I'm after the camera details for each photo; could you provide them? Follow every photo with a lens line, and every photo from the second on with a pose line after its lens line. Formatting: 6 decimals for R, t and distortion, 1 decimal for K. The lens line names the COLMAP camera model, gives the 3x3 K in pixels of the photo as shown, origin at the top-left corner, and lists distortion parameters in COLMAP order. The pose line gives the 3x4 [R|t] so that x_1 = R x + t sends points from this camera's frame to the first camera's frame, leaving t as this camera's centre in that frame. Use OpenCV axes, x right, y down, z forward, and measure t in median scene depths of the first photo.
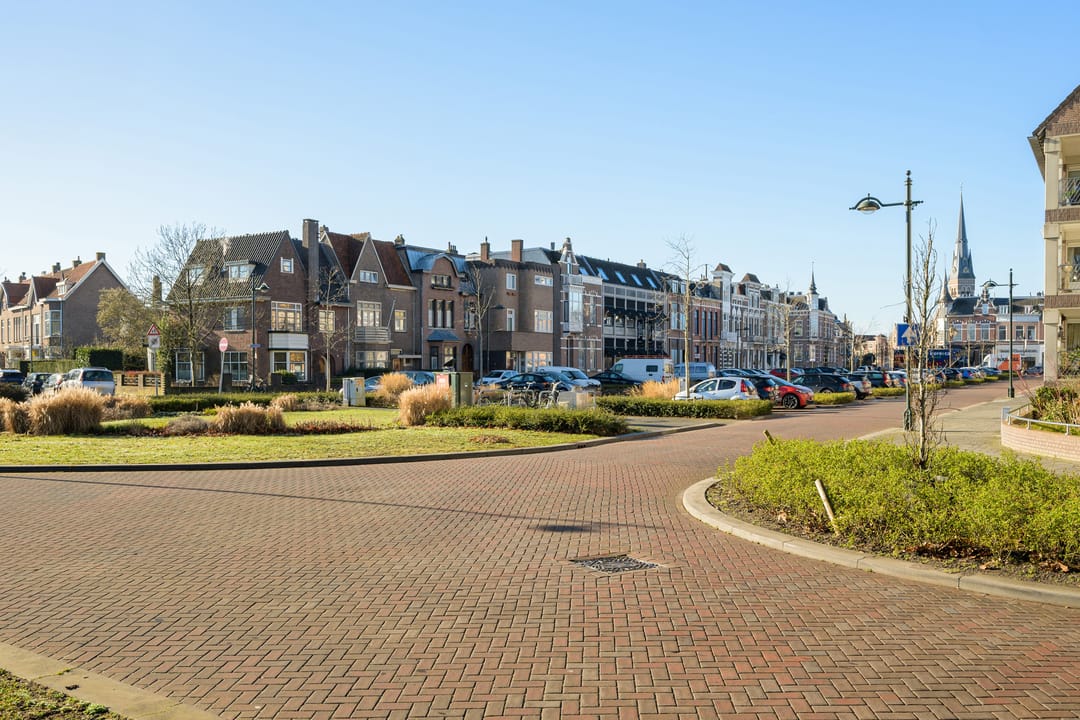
lens RADIAL K [[912.7, 0, 557.9], [0, 912.7, 362.6], [0, 0, 1]] dist [-0.001164, 0.002122]
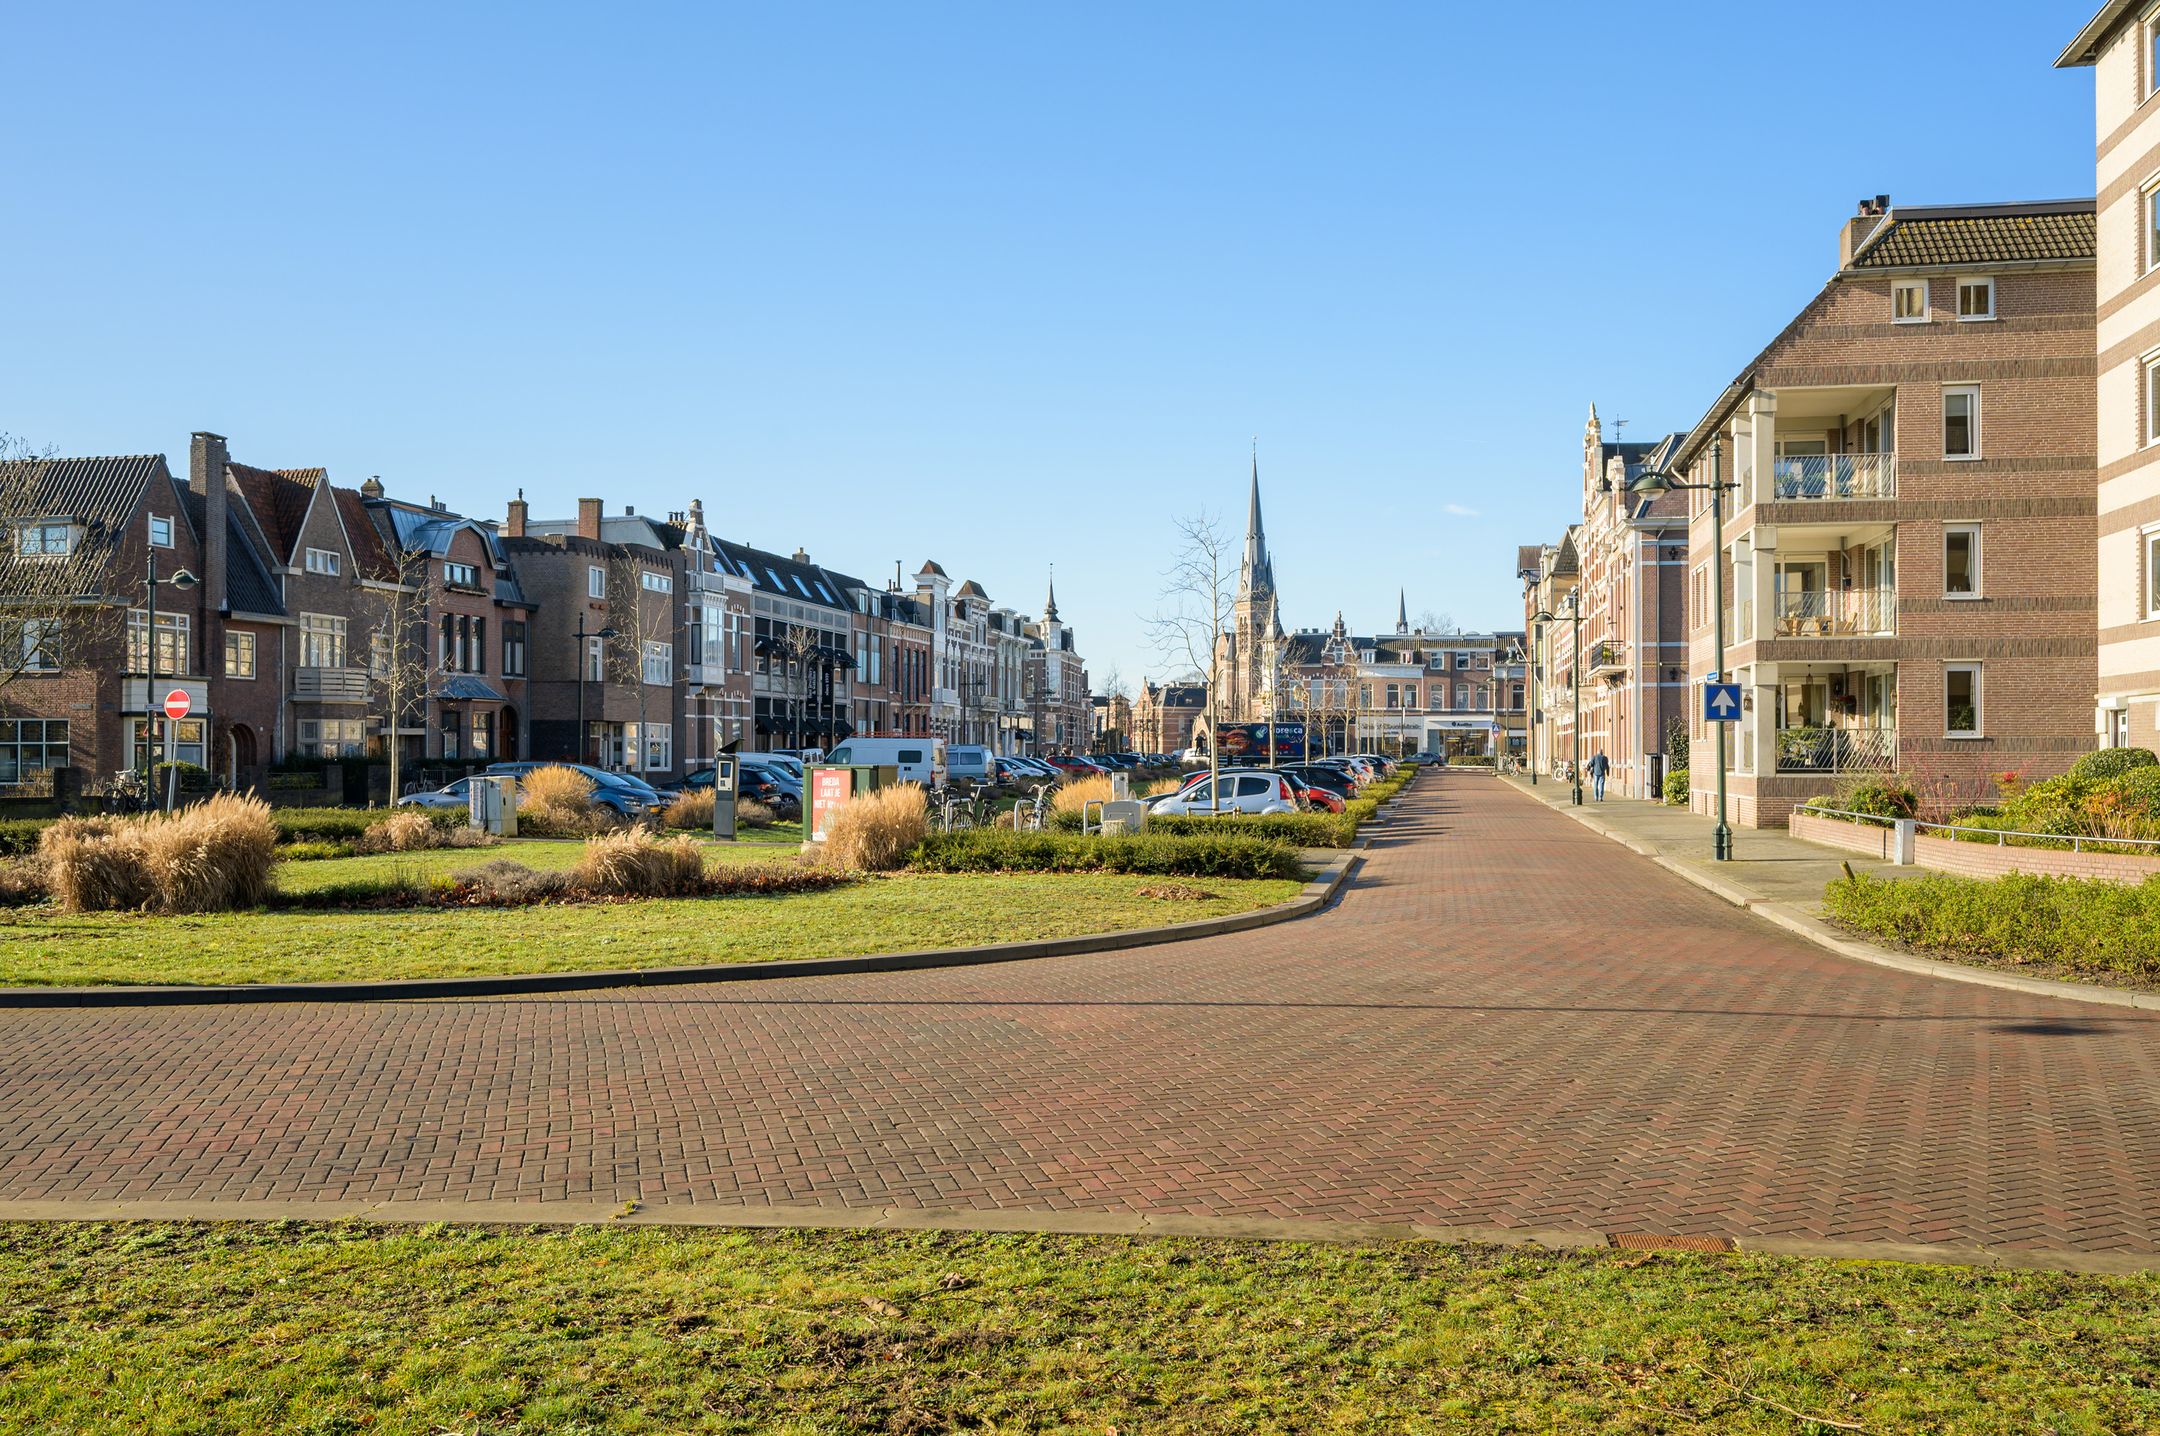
lens RADIAL K [[1731.3, 0, 1080.0], [0, 1731.3, 718.0], [0, 0, 1]] dist [-0.005220, -0.000448]
pose [[0.937042, 0.007906, 0.349126, -0.126053], [-0.002571, 0.999873, -0.015742, -0.000279], [-0.349206, 0.013853, 0.936944, 0.021216]]
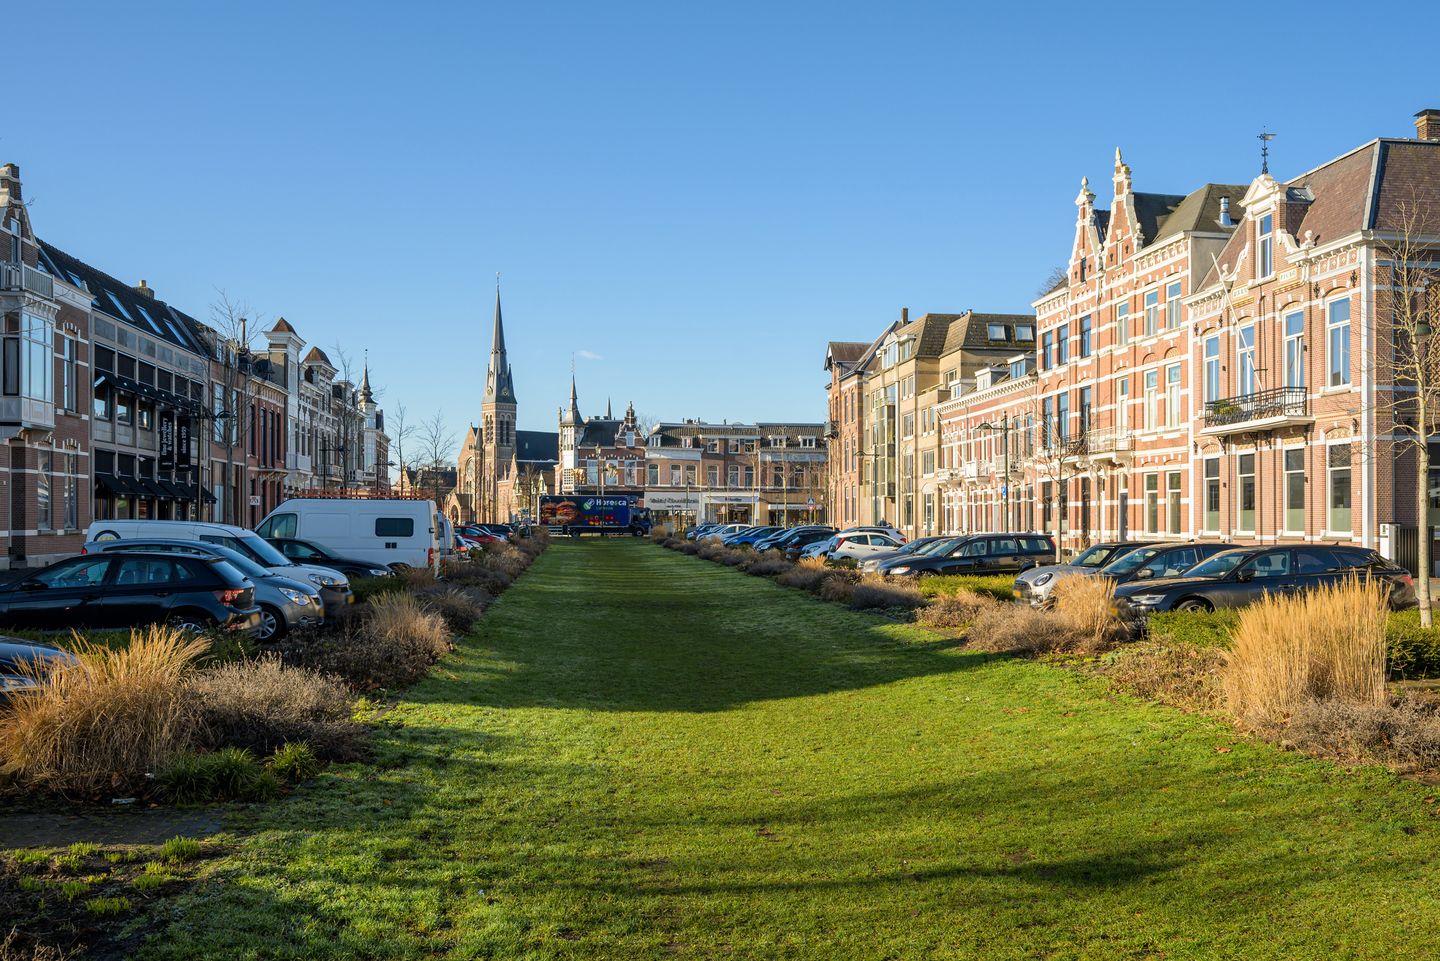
lens RADIAL K [[1165.5, 0, 741.5], [0, 1165.5, 519.1], [0, 0, 1]] dist [-0.024537, 0.006178]
pose [[0.750145, 0.003489, 0.661264, -0.074228], [-0.003722, 0.999993, -0.001053, 0.002761], [-0.661262, -0.001672, 0.750153, 0.470583]]
